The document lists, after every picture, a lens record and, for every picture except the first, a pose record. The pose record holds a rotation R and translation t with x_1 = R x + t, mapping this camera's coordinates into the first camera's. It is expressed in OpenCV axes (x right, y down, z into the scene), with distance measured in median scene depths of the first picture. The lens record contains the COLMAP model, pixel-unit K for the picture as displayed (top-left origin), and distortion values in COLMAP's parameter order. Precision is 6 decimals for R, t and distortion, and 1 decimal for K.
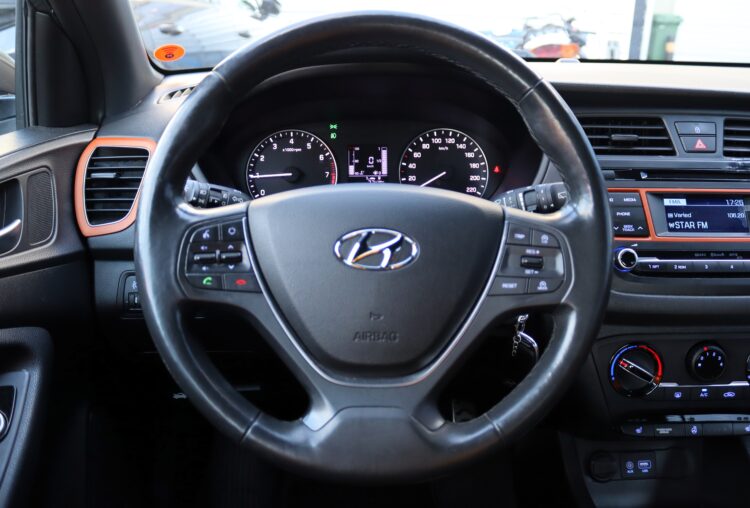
lens RADIAL K [[608.3, 0, 388.2], [0, 608.3, 248.1], [0, 0, 1]] dist [-0.142744, 0.113735]
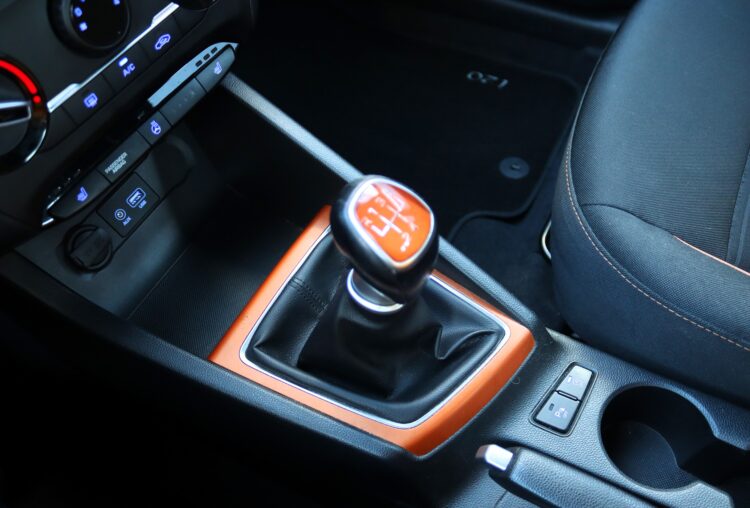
lens RADIAL K [[602.9, 0, 373.6], [0, 602.9, 252.2], [0, 0, 1]] dist [-0.076760, 0.003510]
pose [[0.531519, -0.724417, 0.438985, 0.287170], [0.369431, 0.664621, 0.649461, 0.090187], [-0.762239, -0.183026, 0.620881, 0.446124]]
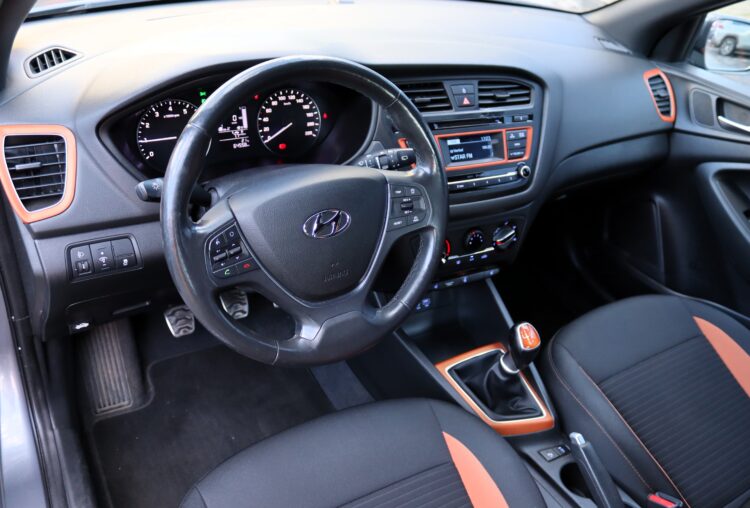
lens RADIAL K [[608.3, 0, 358.8], [0, 608.3, 239.2], [0, 0, 1]] dist [-0.142744, 0.113735]
pose [[0.886519, -0.166993, 0.431507, -0.438061], [0.050095, 0.961758, 0.269282, -0.261253], [-0.459973, -0.217107, 0.860981, -0.283186]]
